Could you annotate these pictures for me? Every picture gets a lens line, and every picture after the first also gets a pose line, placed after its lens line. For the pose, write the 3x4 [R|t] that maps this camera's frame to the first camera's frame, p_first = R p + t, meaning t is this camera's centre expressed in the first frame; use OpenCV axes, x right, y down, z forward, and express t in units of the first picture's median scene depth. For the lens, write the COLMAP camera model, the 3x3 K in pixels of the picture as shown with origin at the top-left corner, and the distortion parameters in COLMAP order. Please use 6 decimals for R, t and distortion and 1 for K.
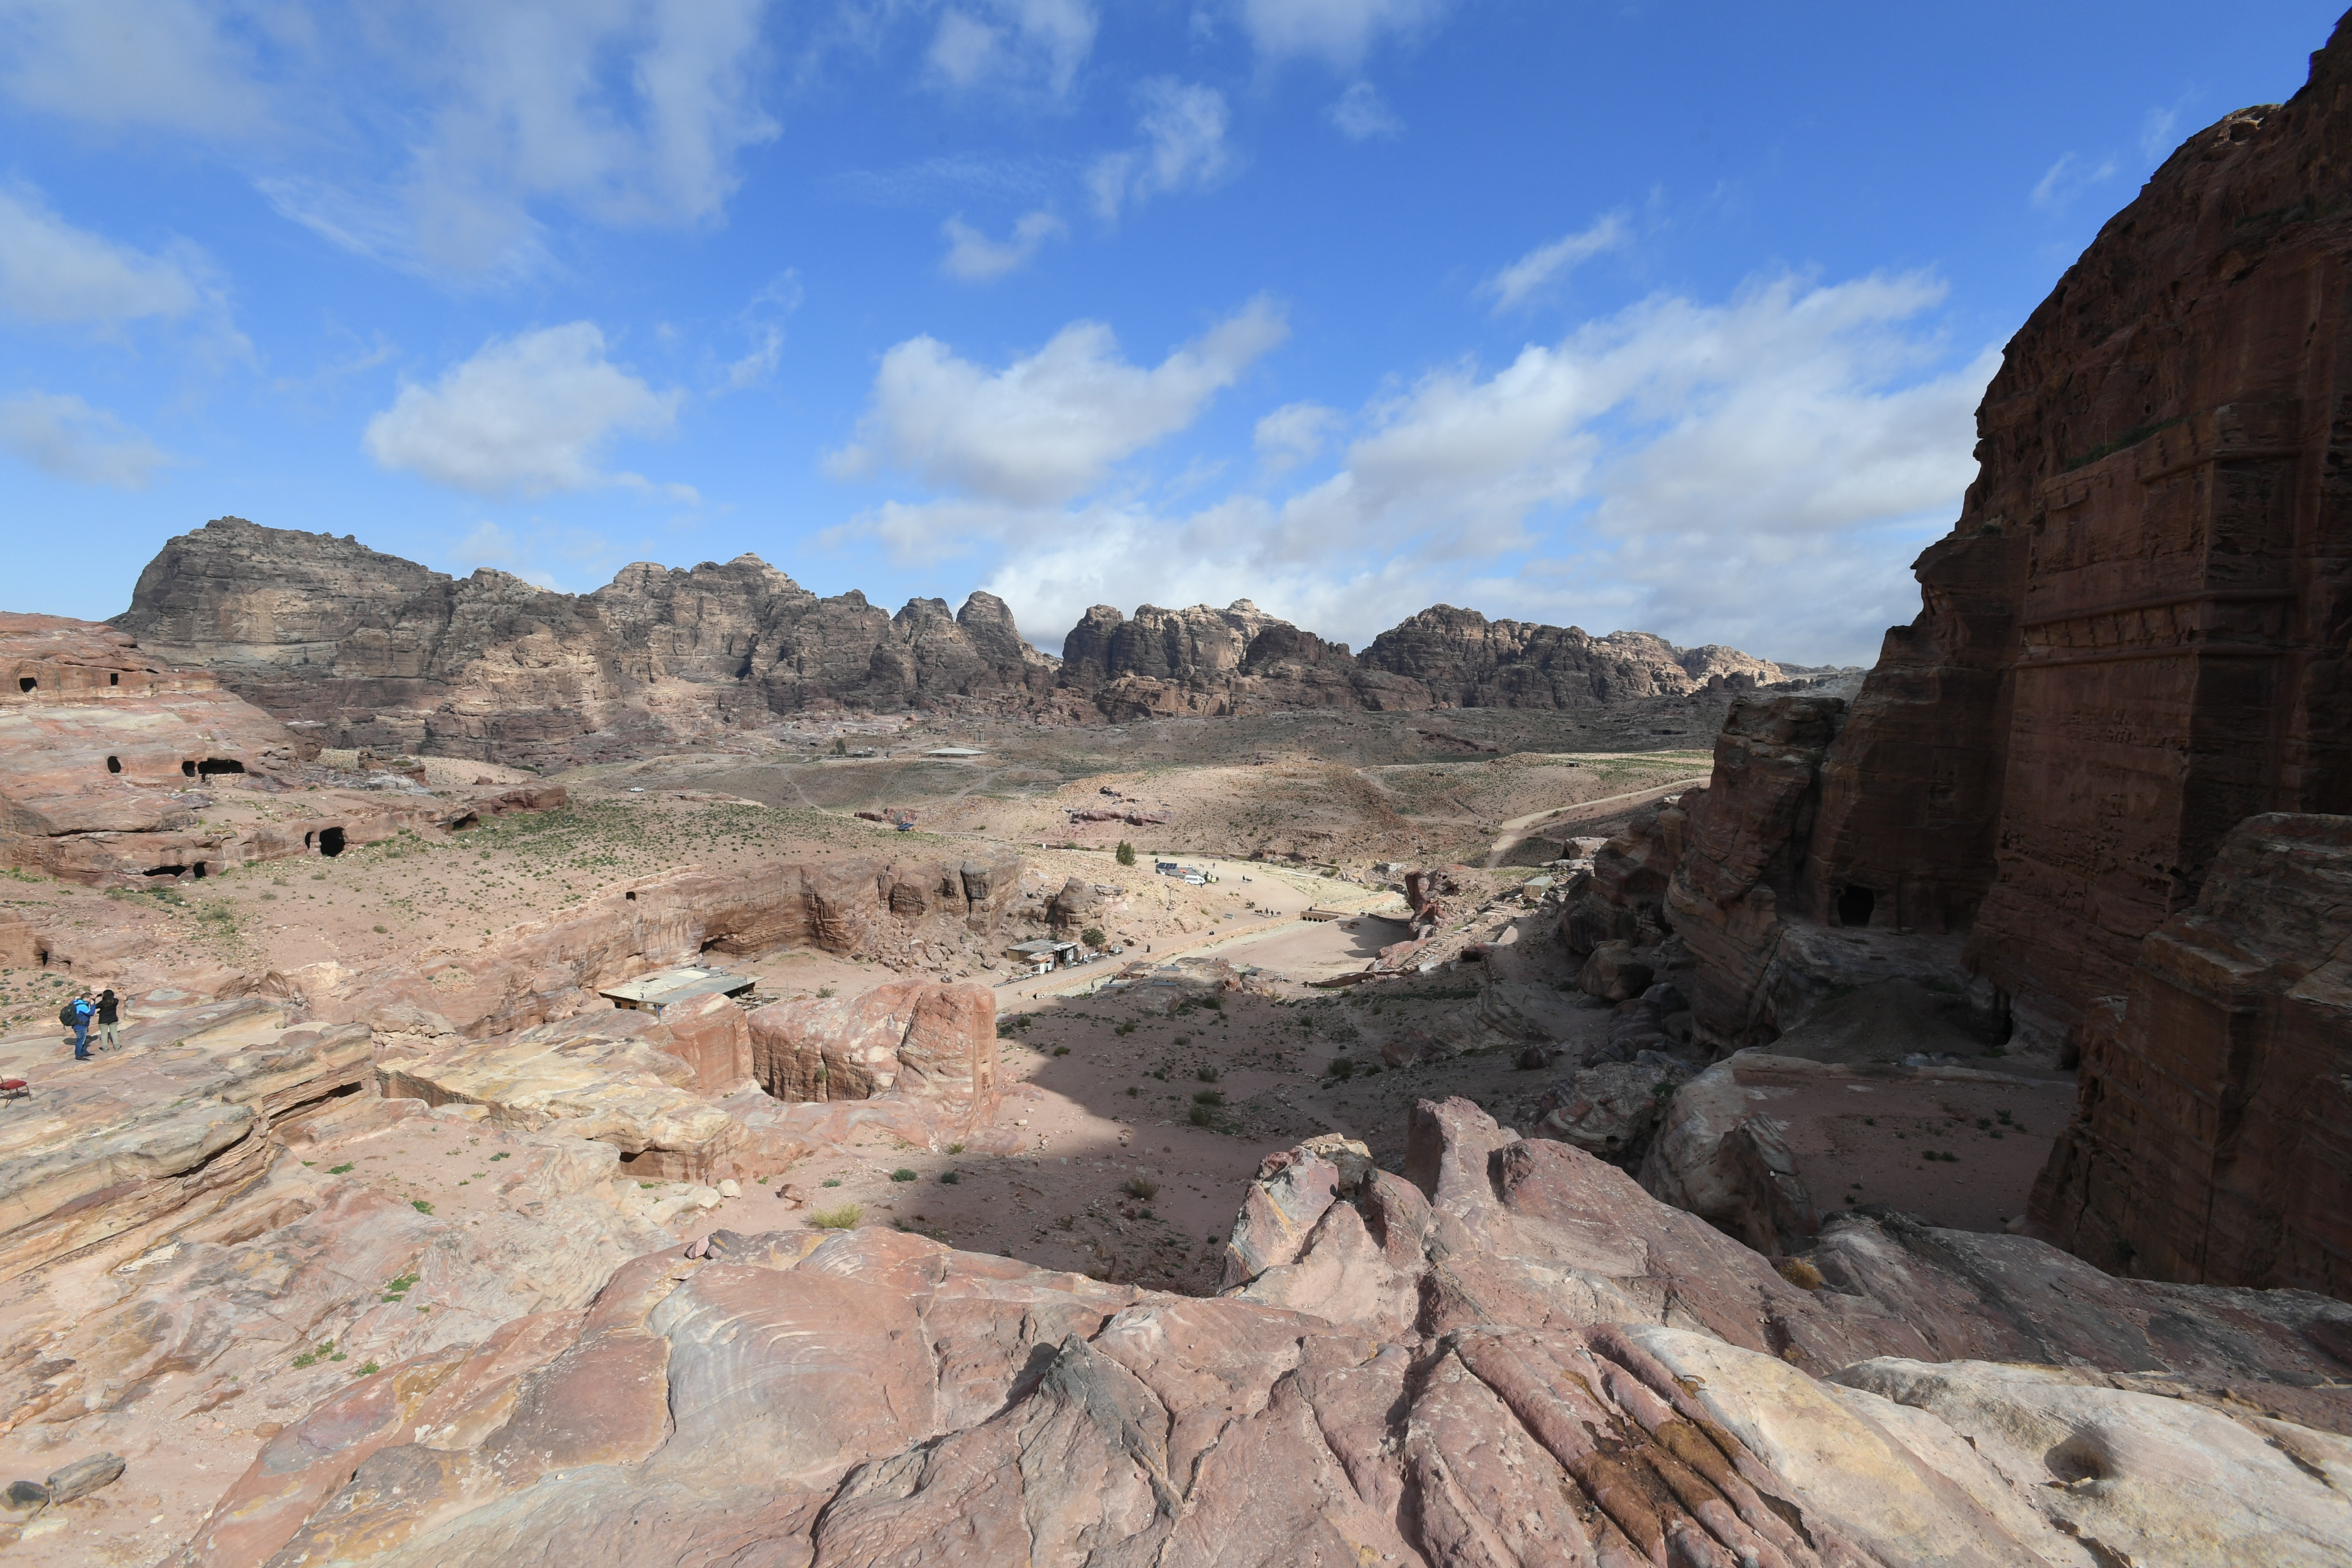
lens RADIAL K [[1150.5, 0, 1176.0], [0, 1150.5, 784.0], [0, 0, 1]] dist [0.000053, 0.000150]
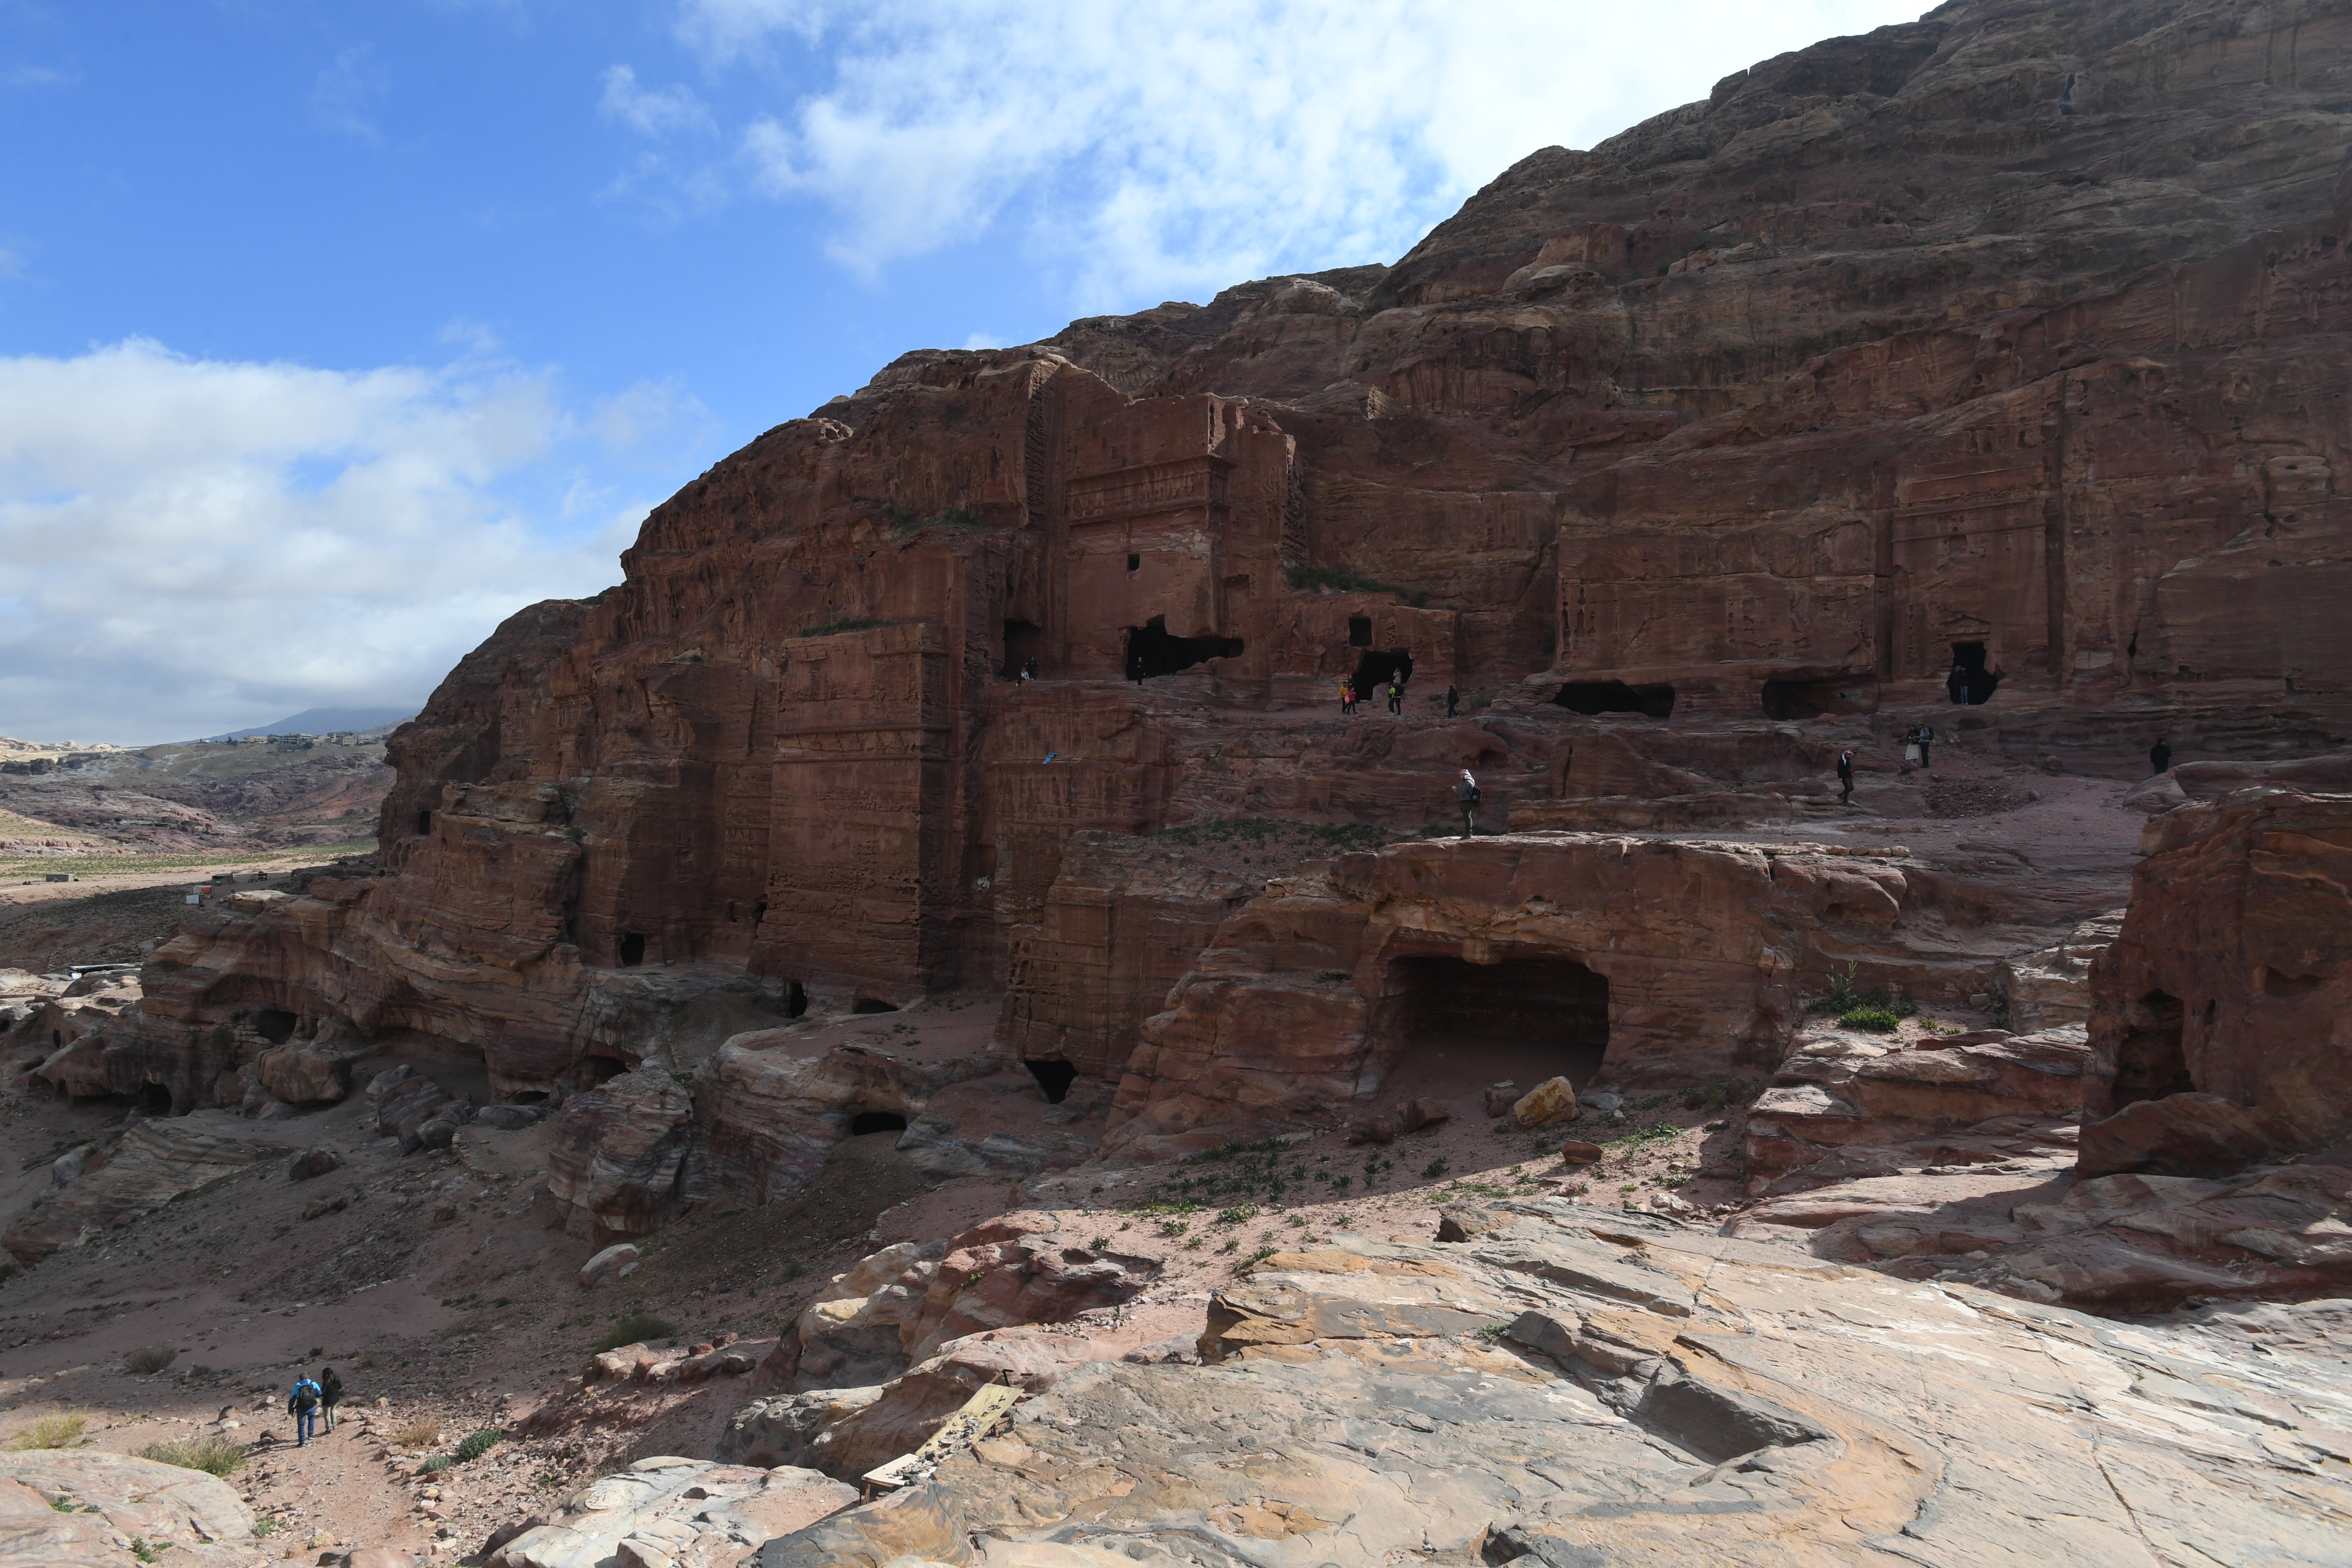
lens RADIAL K [[1280.9, 0, 1176.0], [0, 1280.9, 784.0], [0, 0, 1]] dist [-0.068493, 0.060196]
pose [[0.362124, 0.005147, 0.932116, -0.638328], [0.063858, 0.997498, -0.030317, 0.009460], [-0.929940, 0.070502, 0.360889, -0.068106]]
